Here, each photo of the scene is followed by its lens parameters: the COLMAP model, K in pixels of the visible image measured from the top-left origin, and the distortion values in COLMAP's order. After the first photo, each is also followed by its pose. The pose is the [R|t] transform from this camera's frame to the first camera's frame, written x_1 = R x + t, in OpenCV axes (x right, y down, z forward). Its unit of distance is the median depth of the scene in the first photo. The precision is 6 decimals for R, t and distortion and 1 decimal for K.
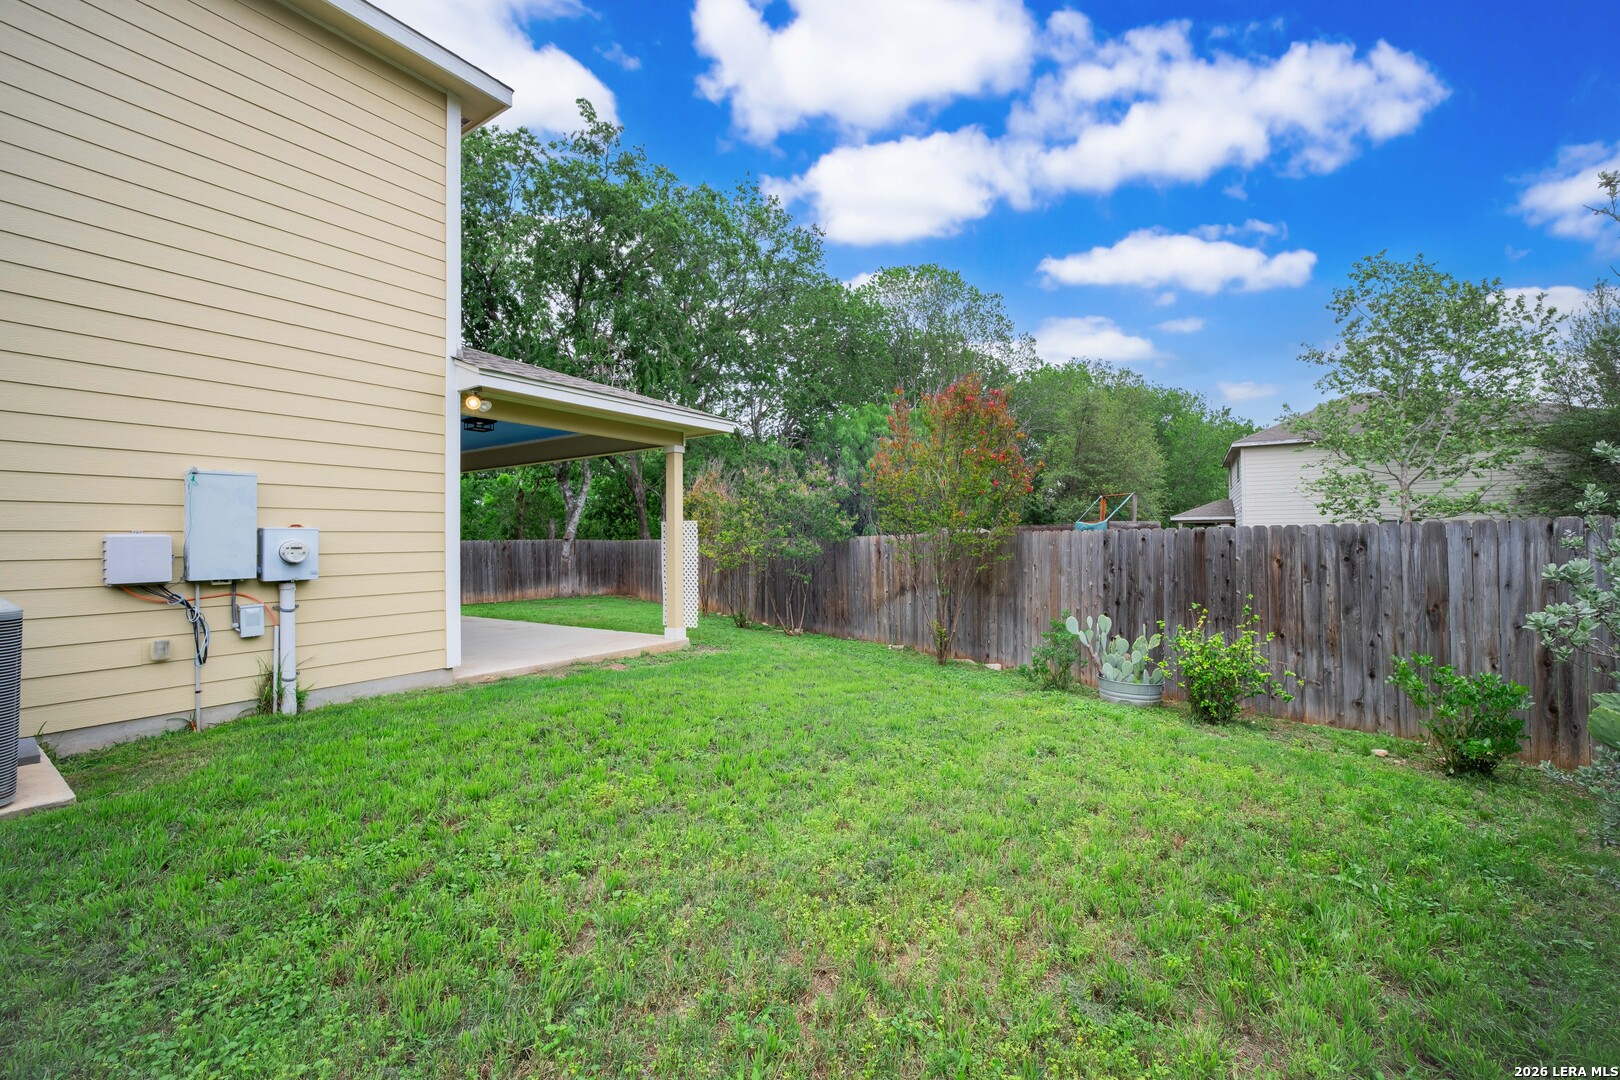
lens RADIAL K [[665.1, 0, 803.3], [0, 665.1, 535.5], [0, 0, 1]] dist [0.002155, 0.000132]
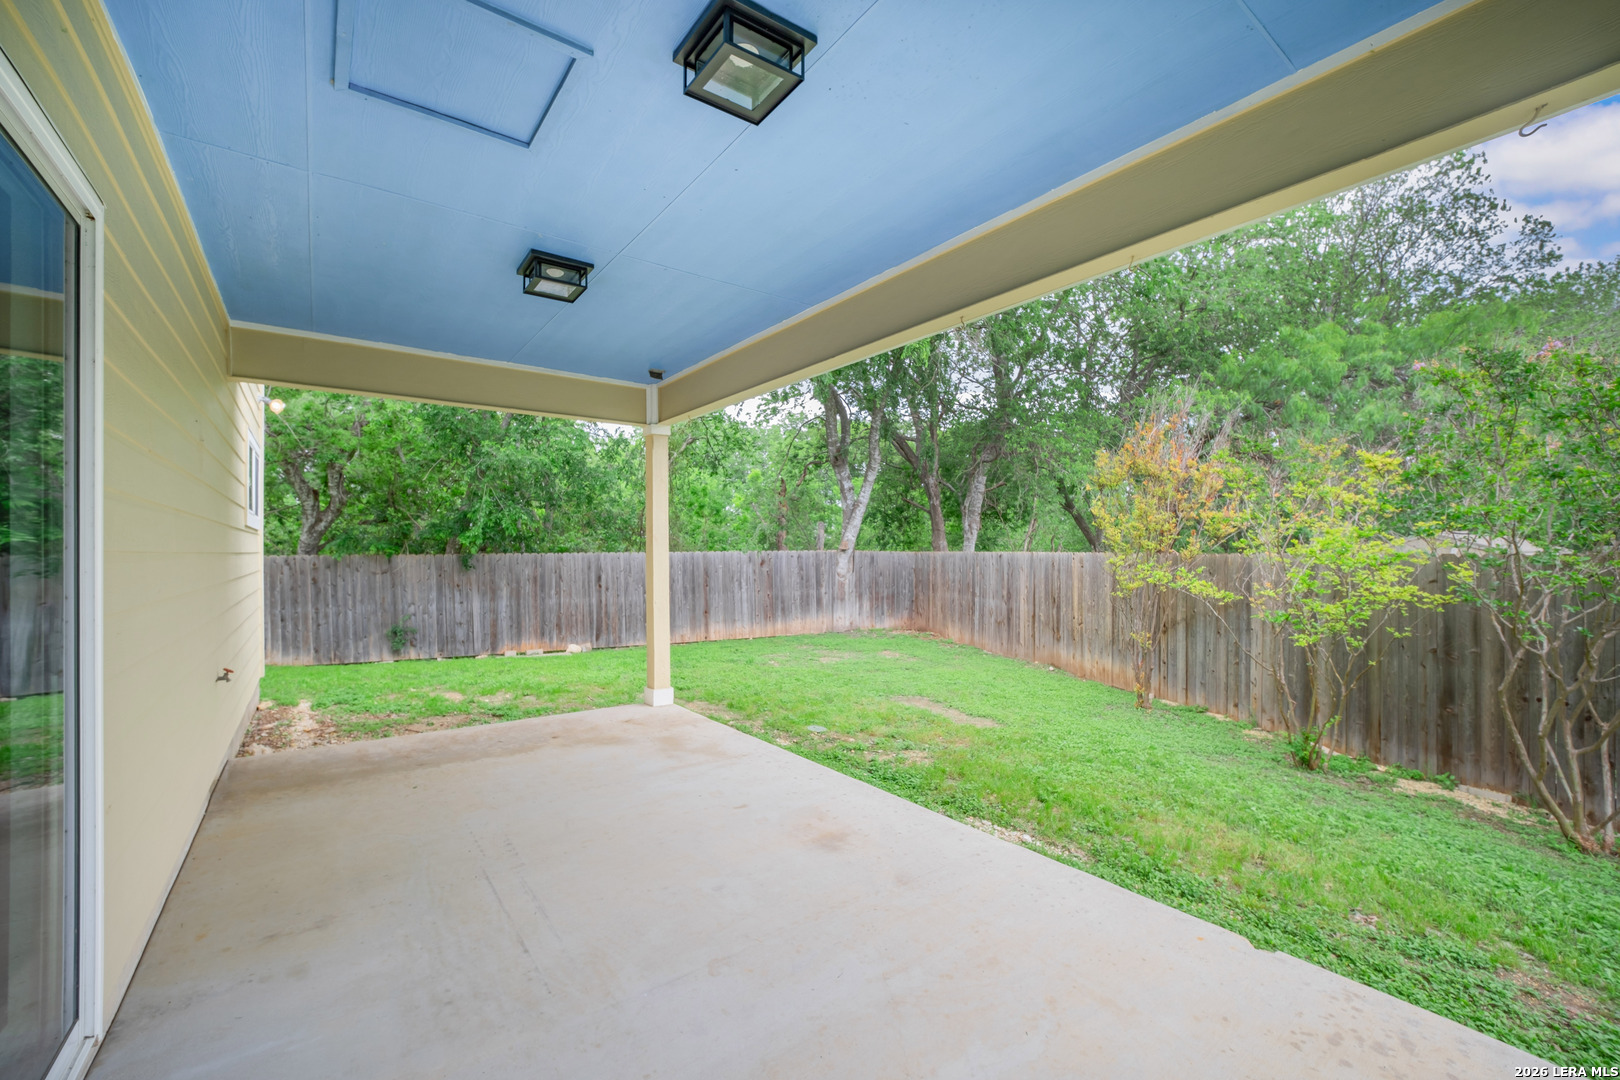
lens RADIAL K [[665.1, 0, 816.1], [0, 665.1, 544.7], [0, 0, 1]] dist [0.002155, 0.000132]
pose [[0.941710, 0.002079, -0.336420, -0.154468], [-0.001510, 0.999997, 0.001953, -0.001556], [0.336423, -0.001331, 0.941710, 0.345249]]
